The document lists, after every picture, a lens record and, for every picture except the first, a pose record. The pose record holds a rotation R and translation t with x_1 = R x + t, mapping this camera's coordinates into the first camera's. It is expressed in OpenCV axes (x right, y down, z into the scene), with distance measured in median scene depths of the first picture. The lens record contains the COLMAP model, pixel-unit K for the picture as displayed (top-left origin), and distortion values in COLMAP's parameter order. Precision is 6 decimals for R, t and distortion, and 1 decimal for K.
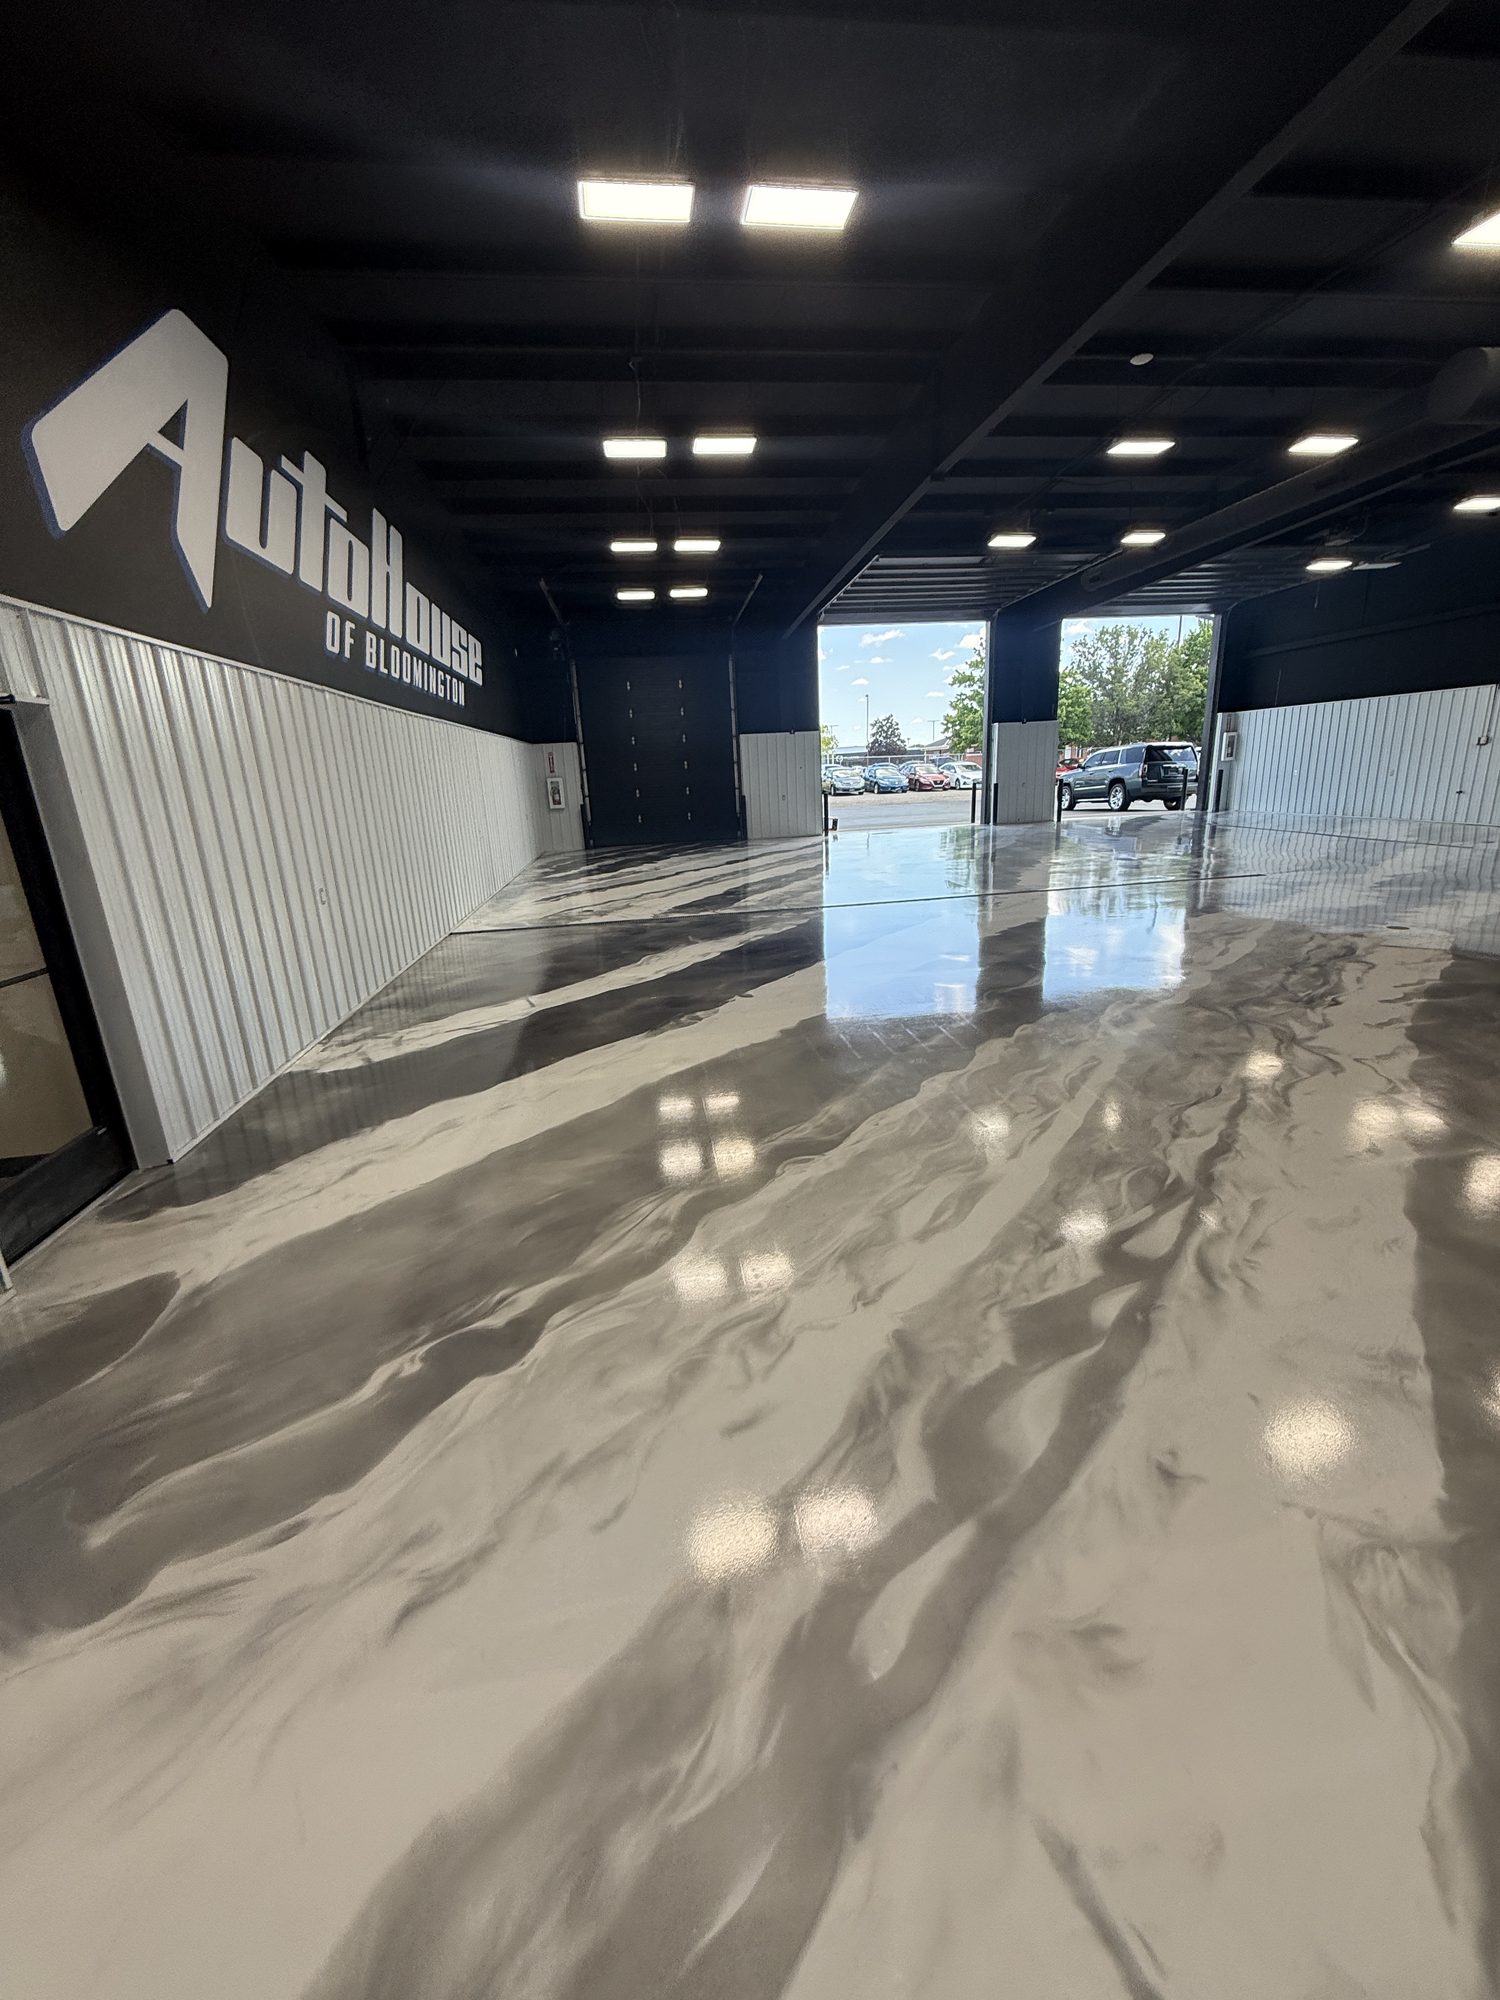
lens RADIAL K [[798.4, 0, 748.6], [0, 798.4, 994.7], [0, 0, 1]] dist [-0.000218, 0.000127]
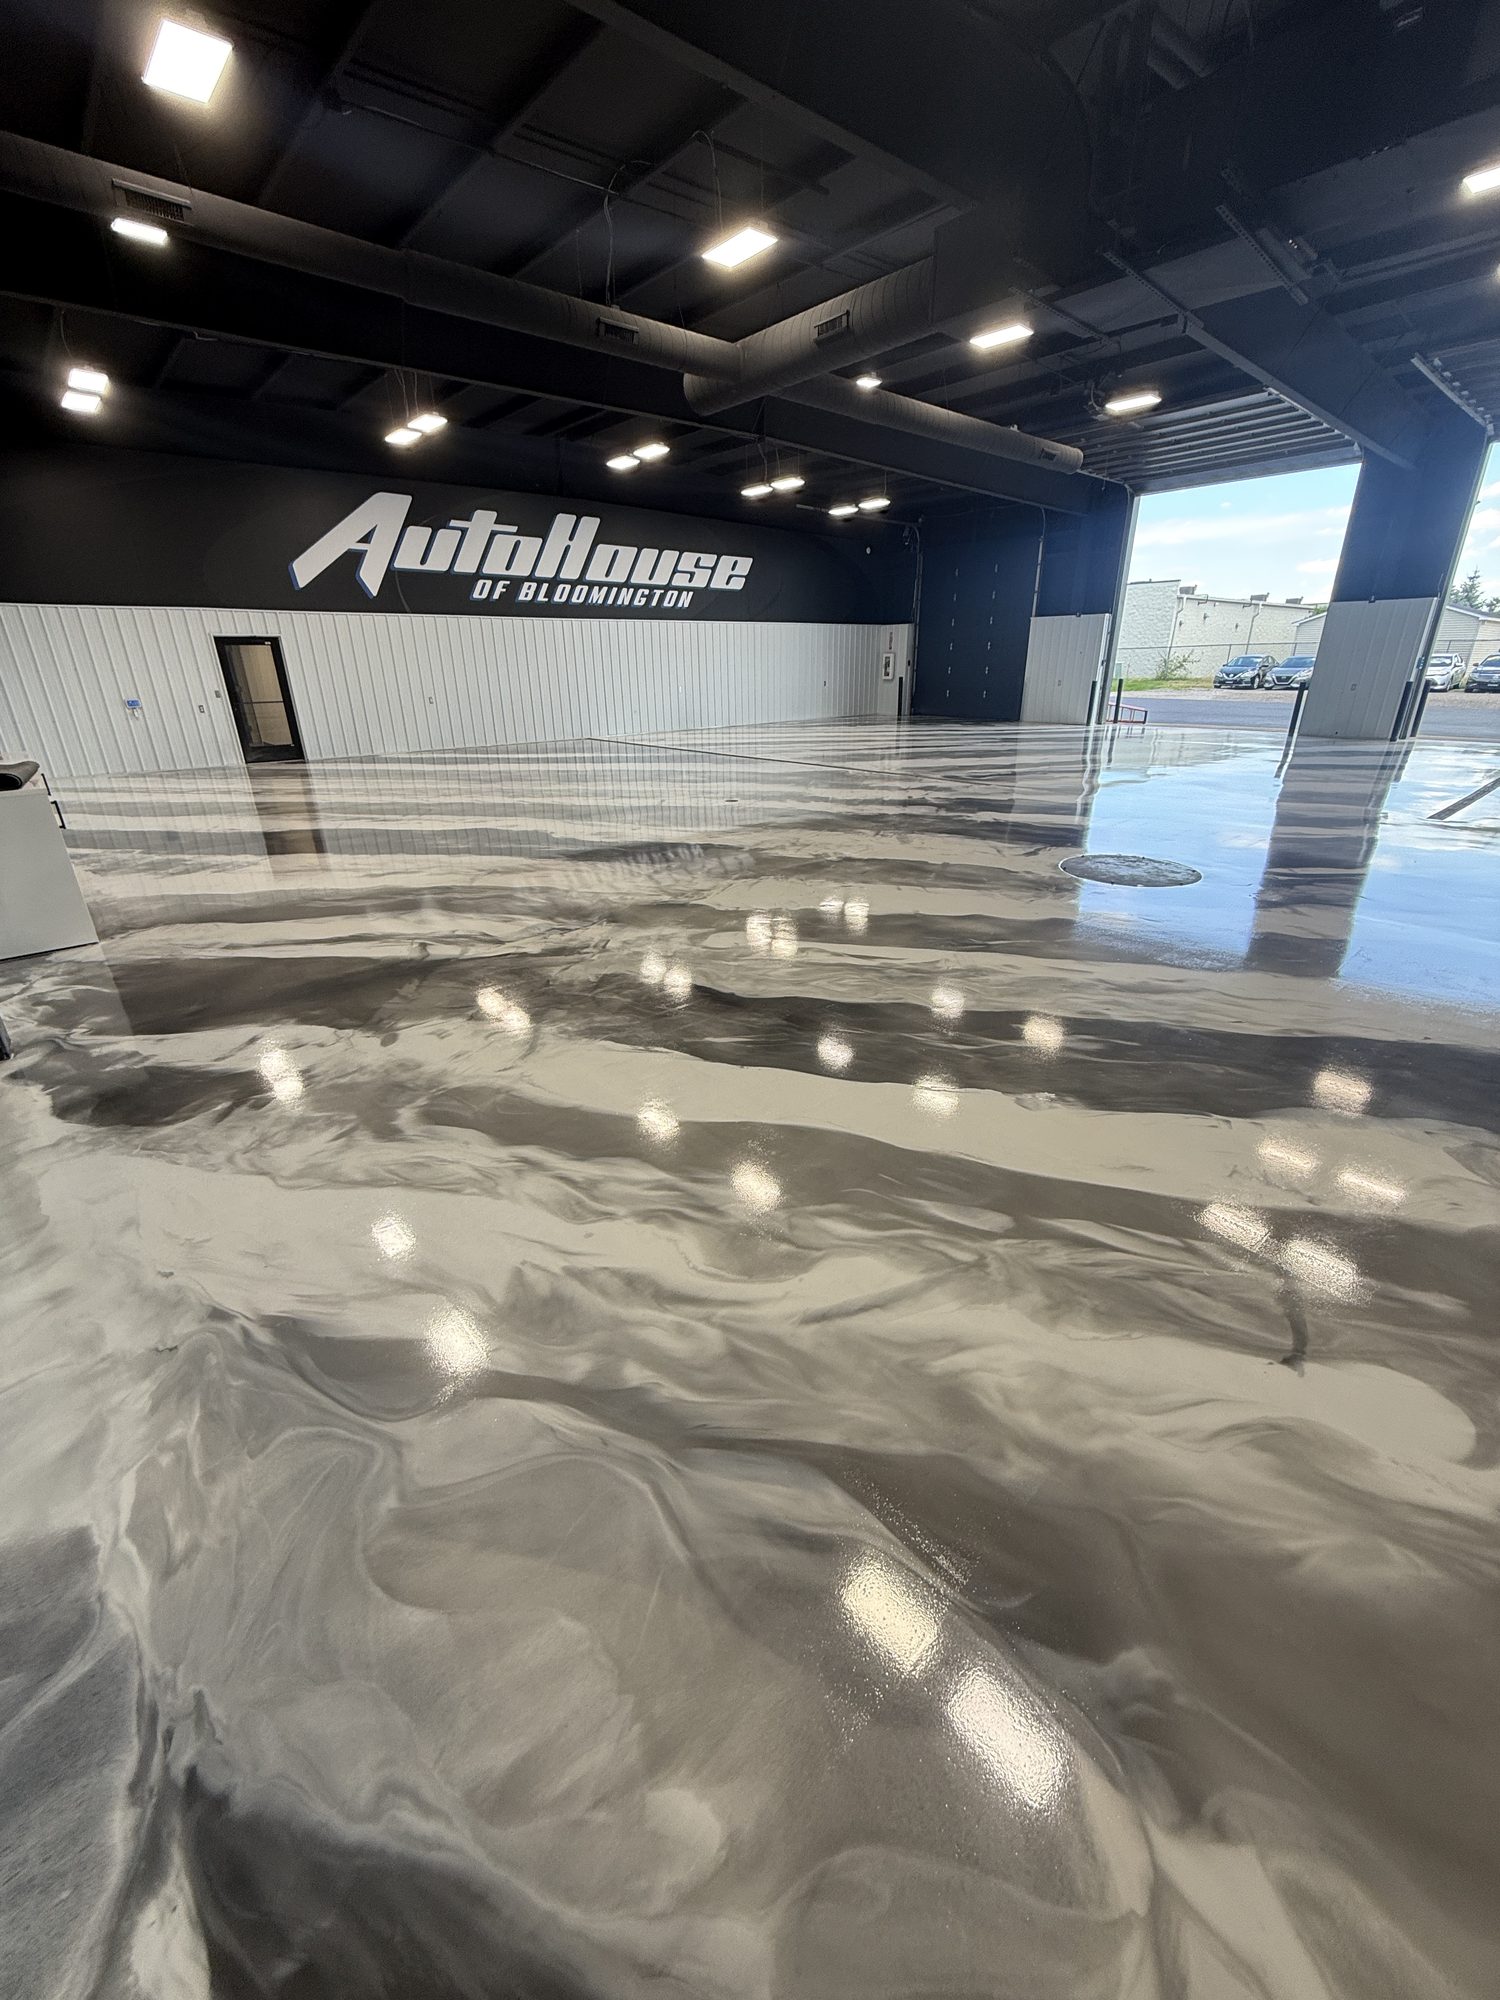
lens RADIAL K [[798.4, 0, 747.7], [0, 798.4, 1005.7], [0, 0, 1]] dist [-0.000218, 0.000127]
pose [[0.550875, 0.369390, -0.748390, 0.717171], [-0.240338, 0.928945, 0.281601, -0.053635], [0.799234, 0.024740, 0.600511, 0.078763]]
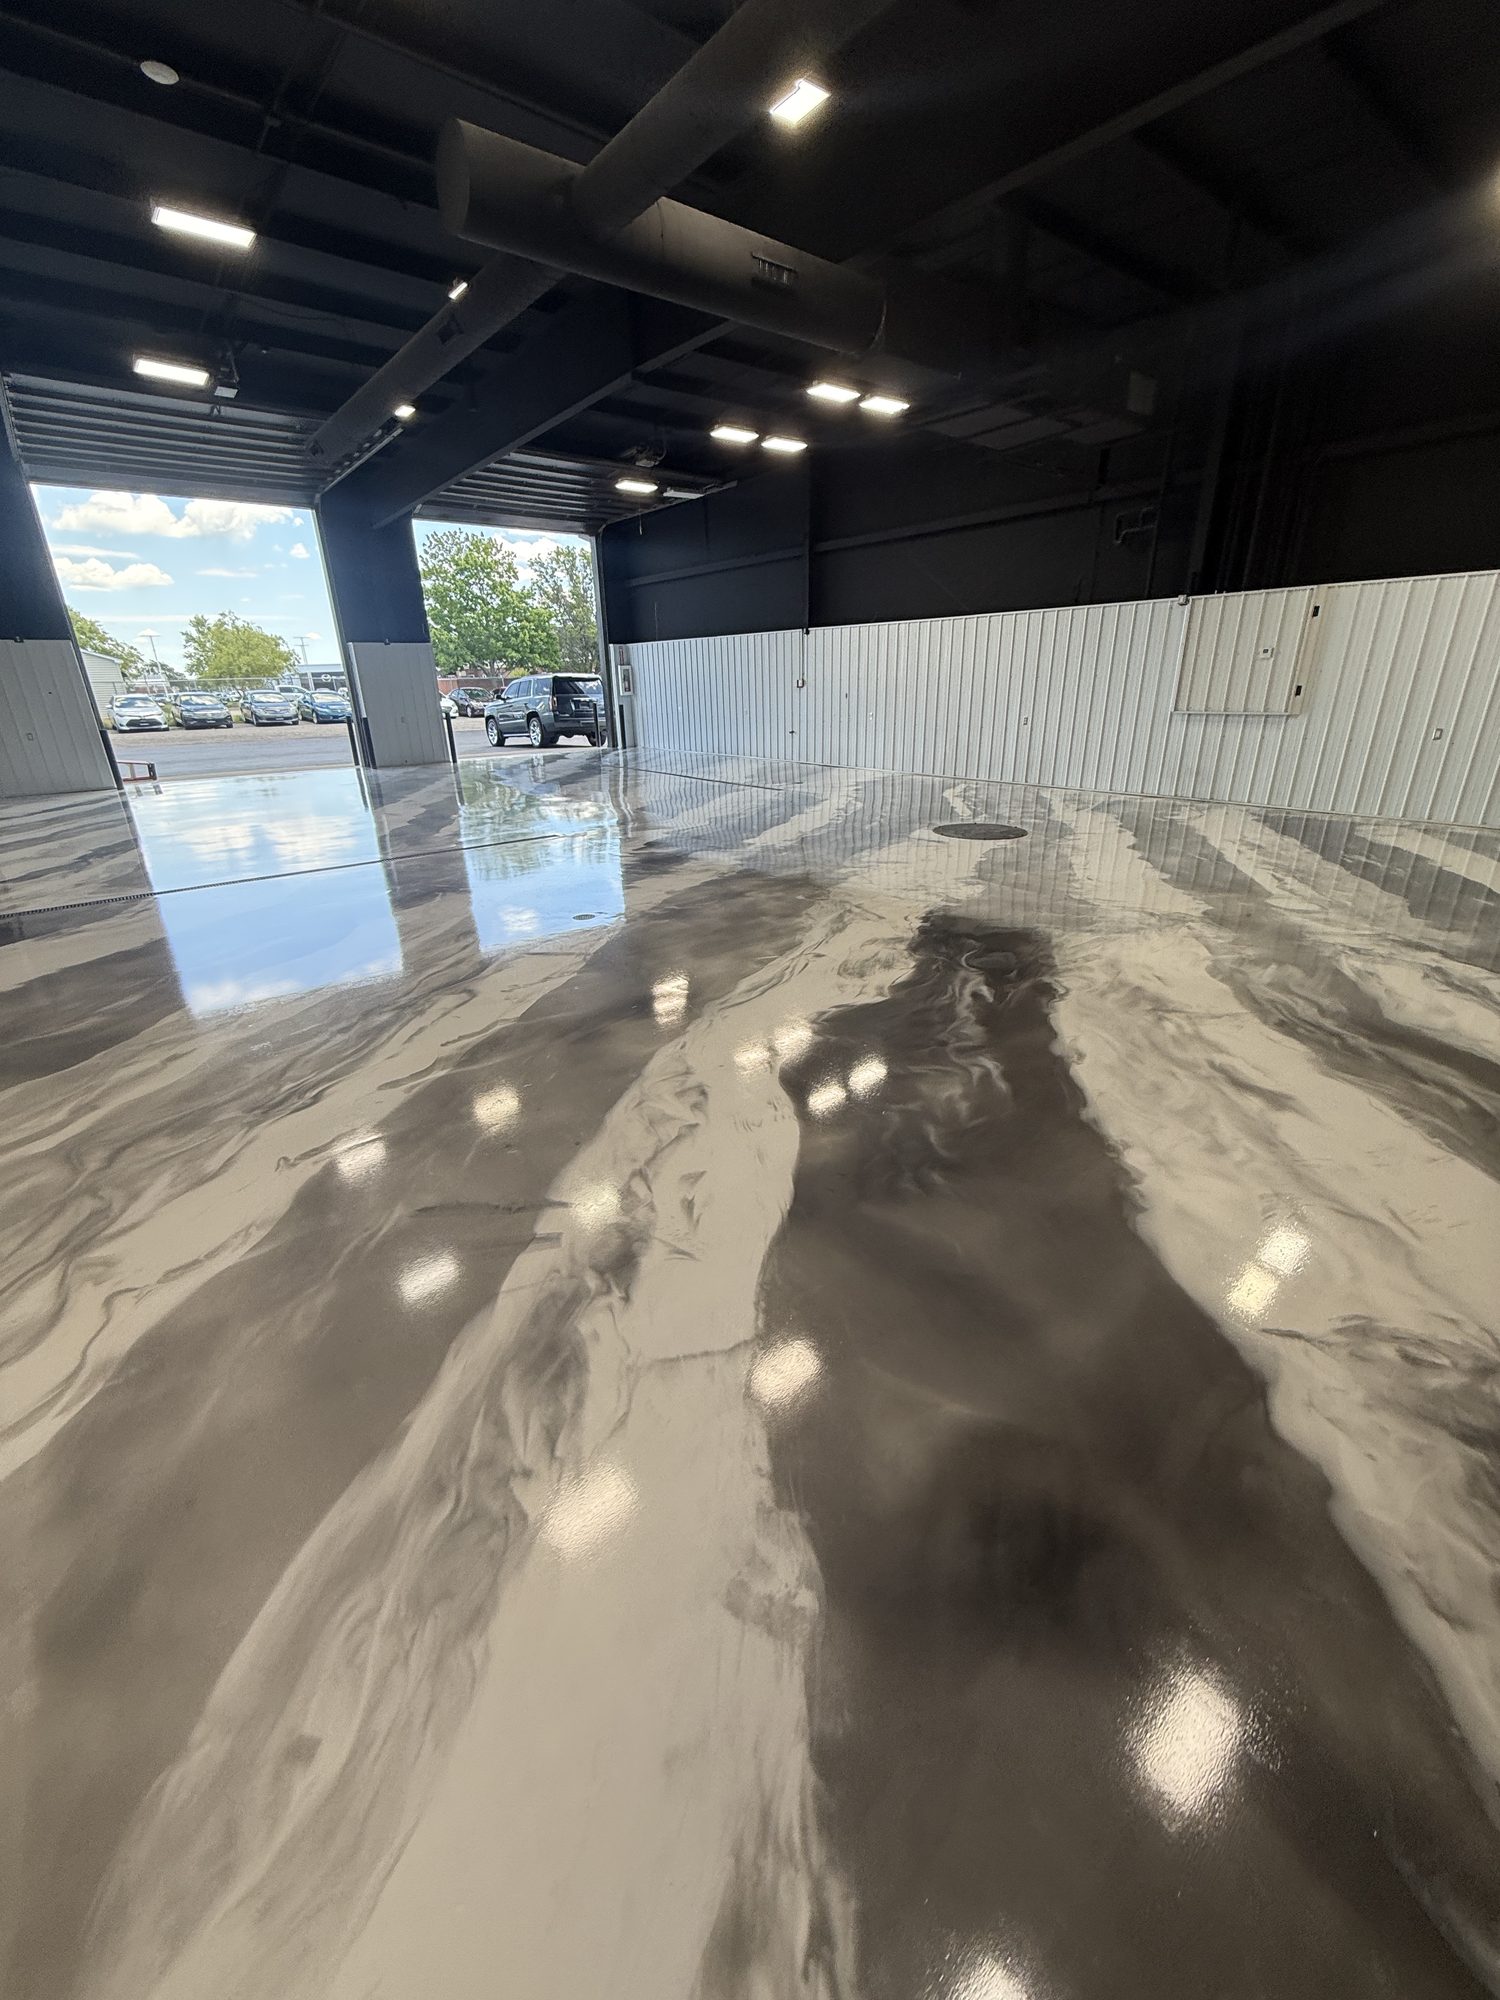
lens RADIAL K [[798.4, 0, 752.1], [0, 798.4, 997.2], [0, 0, 1]] dist [-0.000218, 0.000127]
pose [[0.851706, -0.165764, 0.497110, 0.188979], [0.121403, 0.985257, 0.120537, -0.028285], [-0.509762, -0.042311, 0.859274, 0.065521]]
